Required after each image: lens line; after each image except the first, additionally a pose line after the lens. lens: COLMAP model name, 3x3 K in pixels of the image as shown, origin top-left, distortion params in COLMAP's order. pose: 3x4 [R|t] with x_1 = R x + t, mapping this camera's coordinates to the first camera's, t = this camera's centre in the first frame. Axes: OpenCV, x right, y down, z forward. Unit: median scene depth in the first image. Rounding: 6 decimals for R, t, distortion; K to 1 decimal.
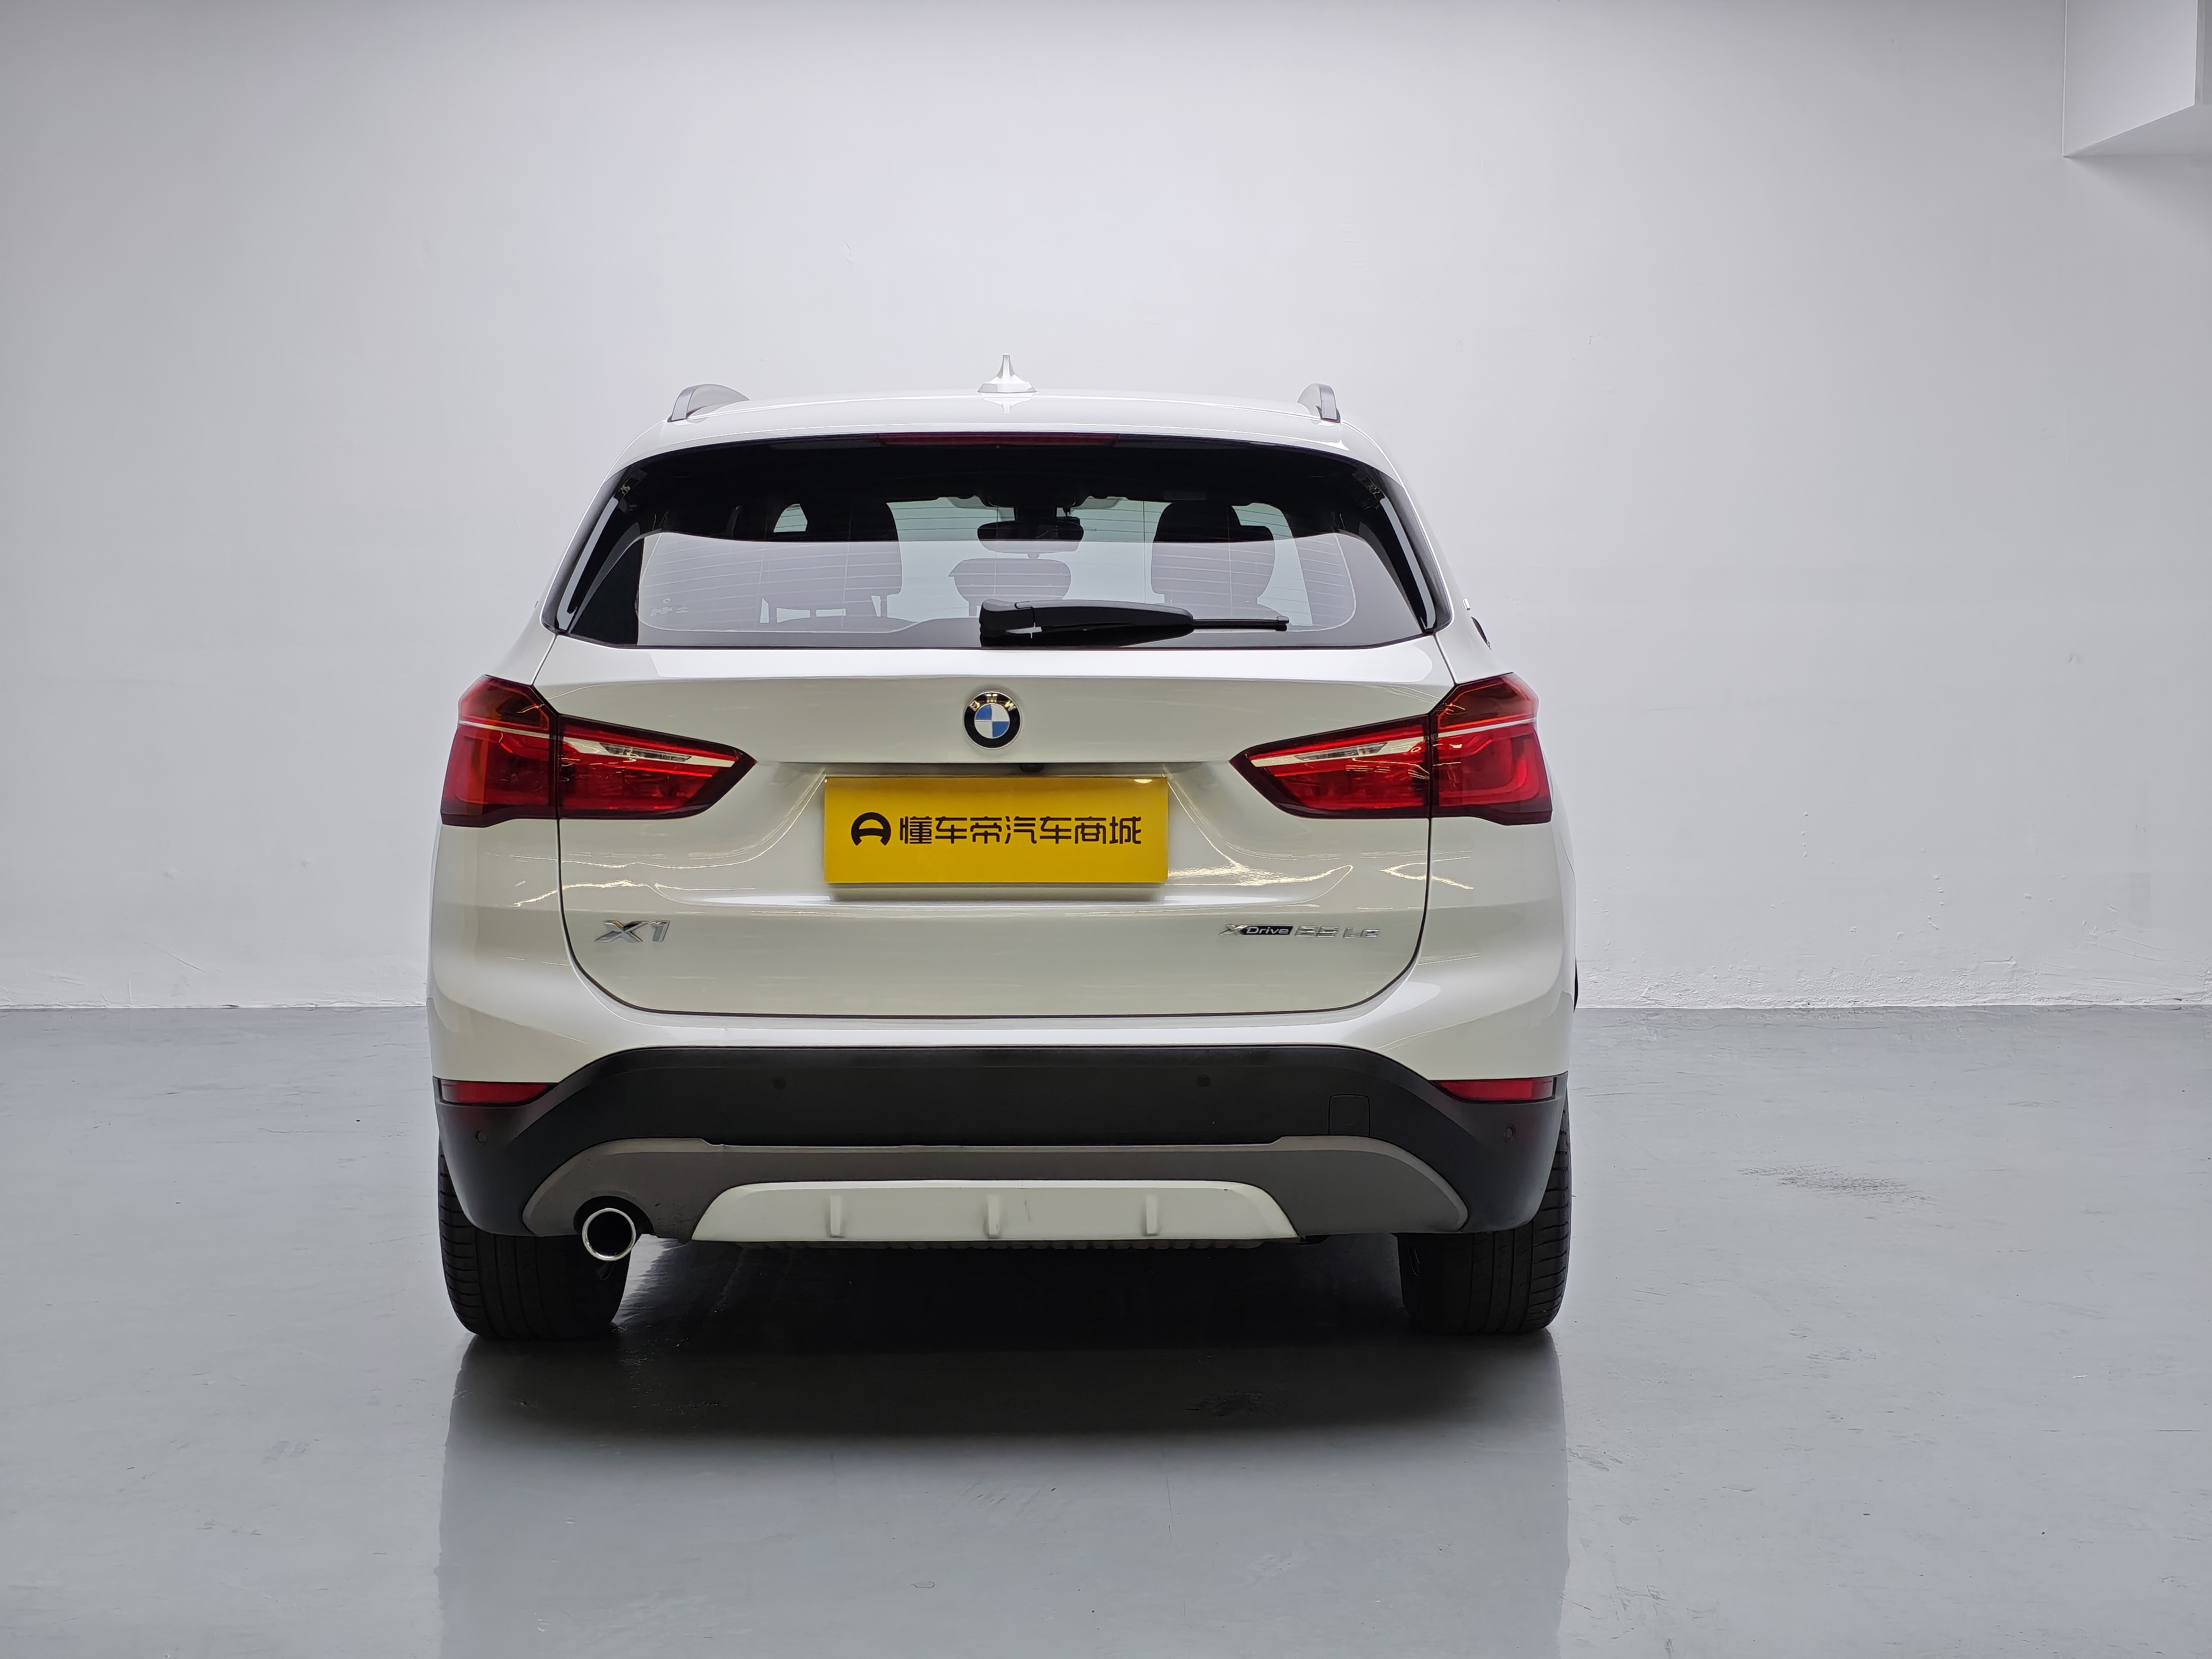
lens RADIAL K [[3199.8, 0, 1106.0], [0, 3199.8, 829.5], [0, 0, 1]] dist [0.104498, -0.033890]
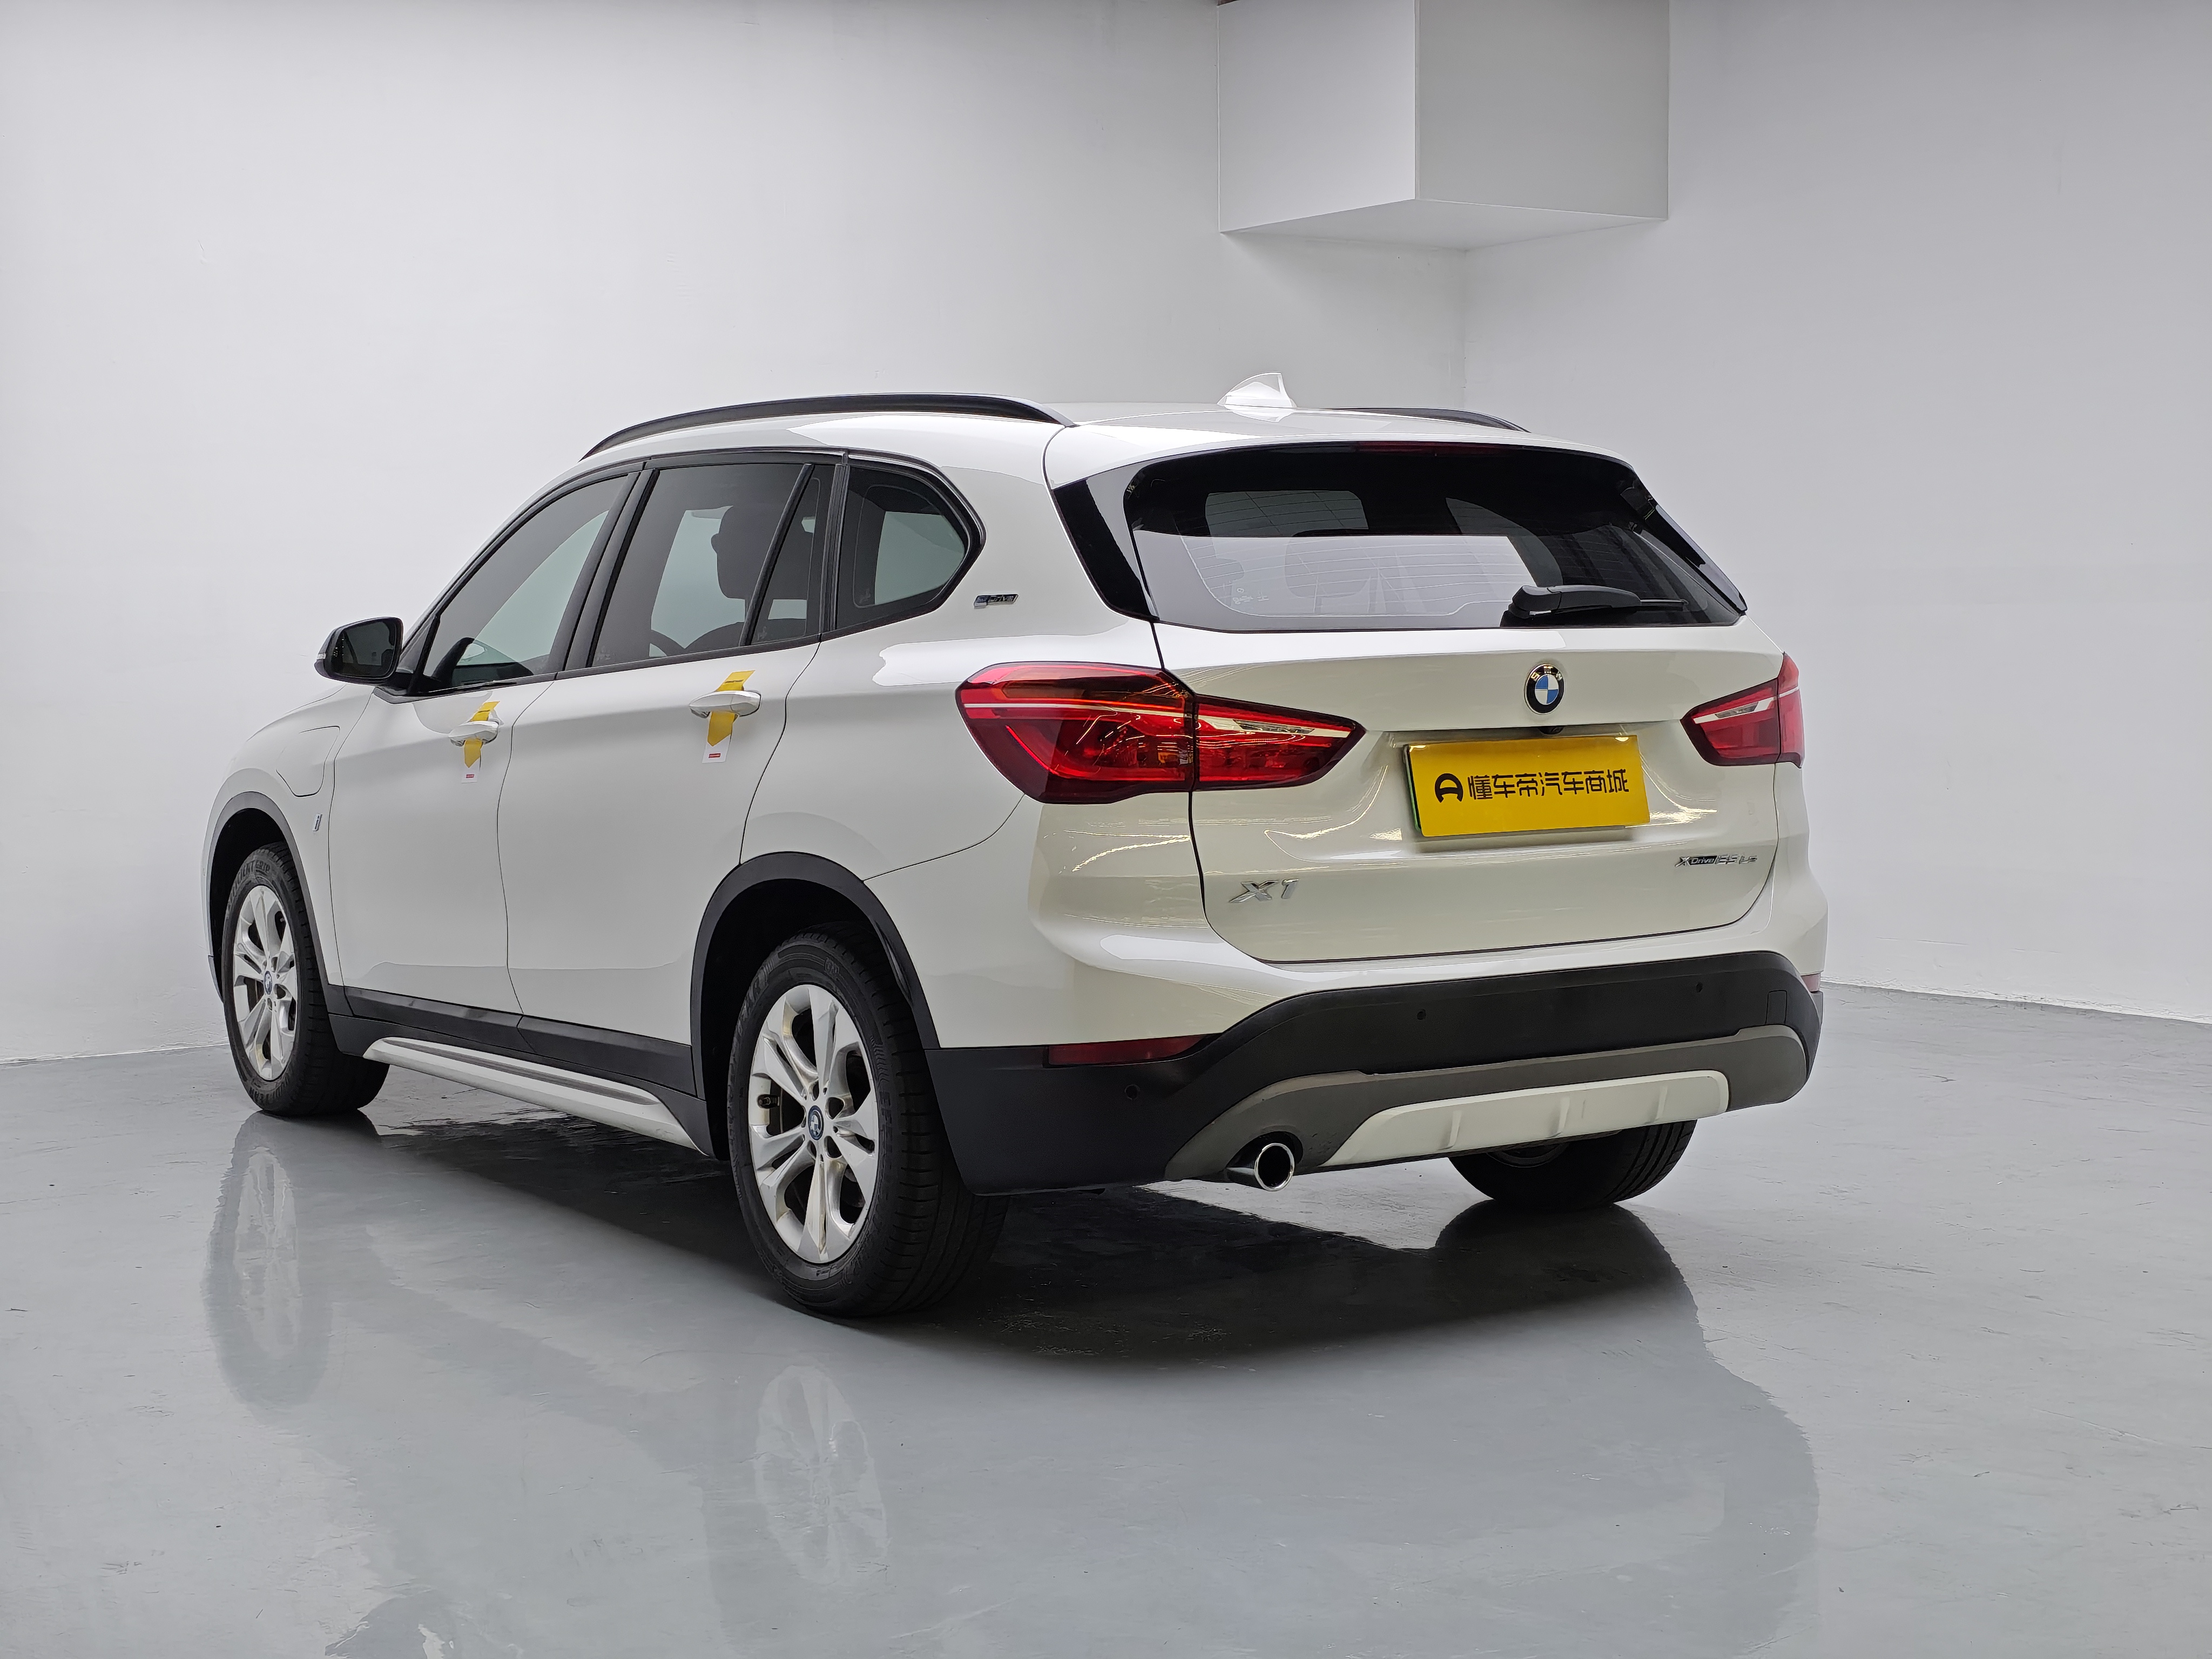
lens RADIAL K [[3199.8, 0, 1106.0], [0, 3199.8, 829.5], [0, 0, 1]] dist [0.104498, -0.033890]
pose [[0.837342, -0.044902, 0.544832, -0.778765], [0.050474, 0.998714, 0.004737, 0.003004], [-0.544344, 0.023534, 0.838532, 0.109703]]
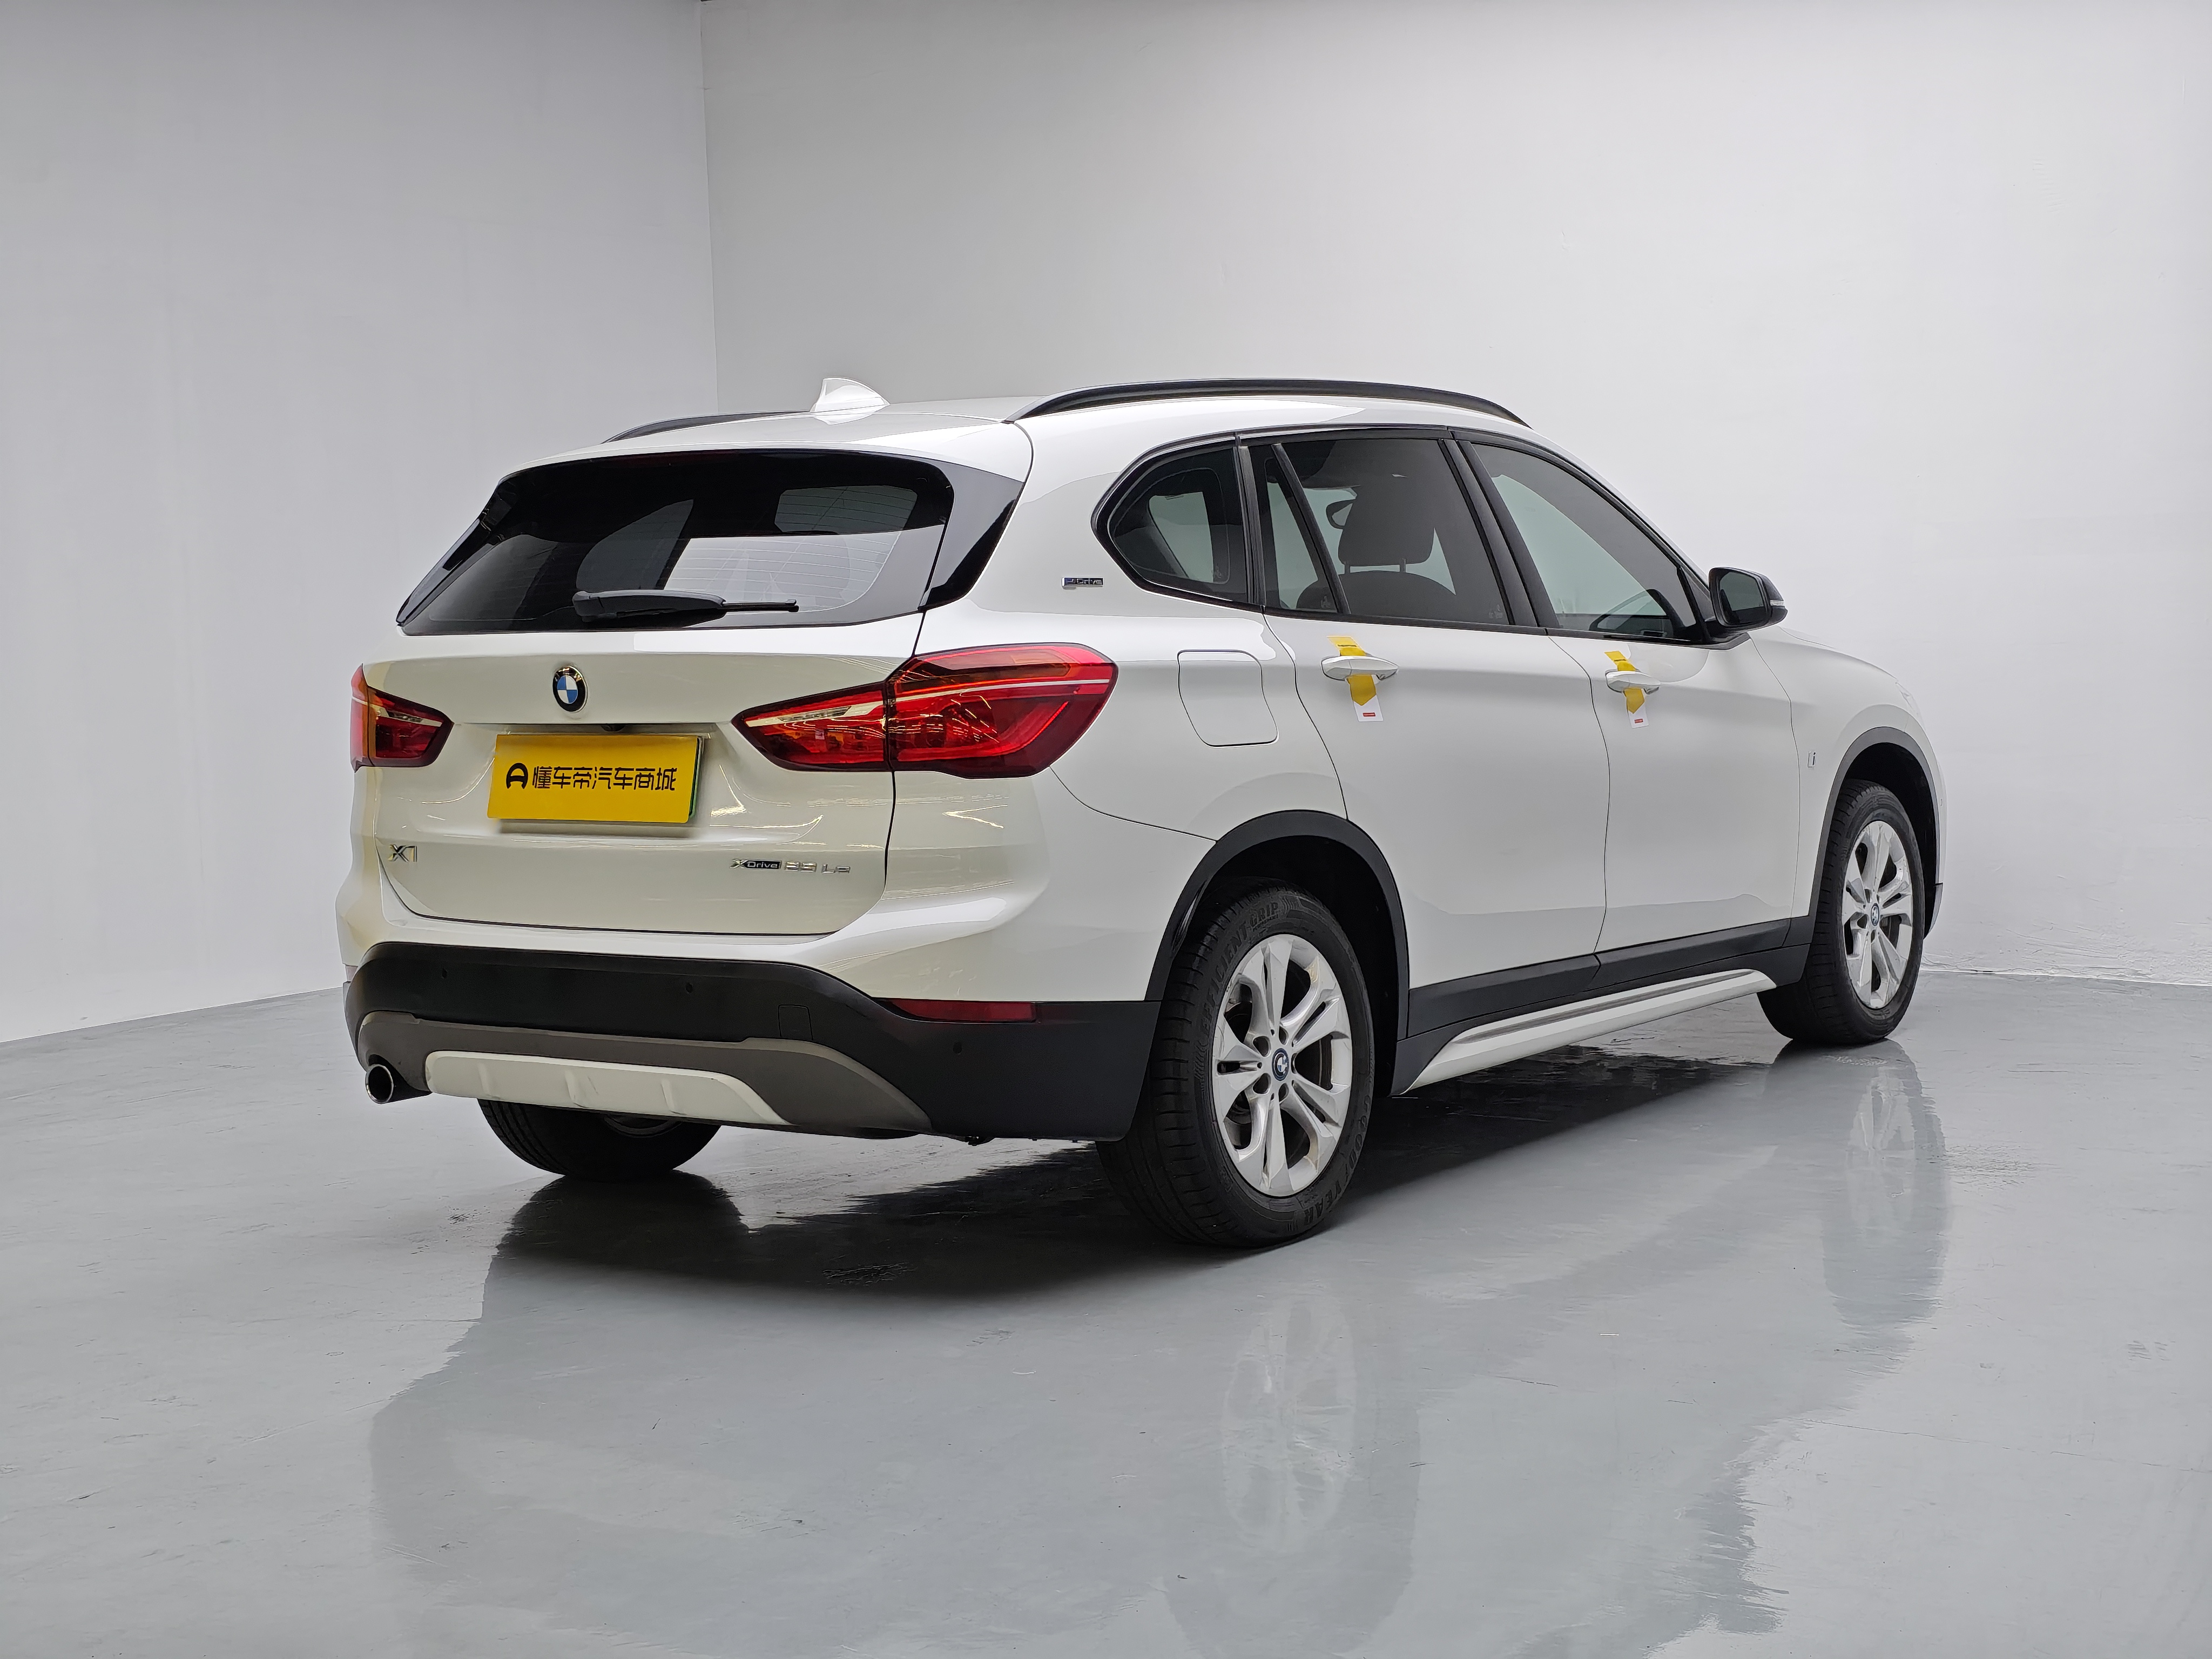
lens RADIAL K [[3199.8, 0, 1106.0], [0, 3199.8, 829.5], [0, 0, 1]] dist [0.104498, -0.033890]
pose [[0.813826, 0.018894, -0.580801, 0.830726], [-0.012269, 0.999807, 0.015333, -0.001308], [0.580979, -0.005353, 0.813901, 0.103901]]
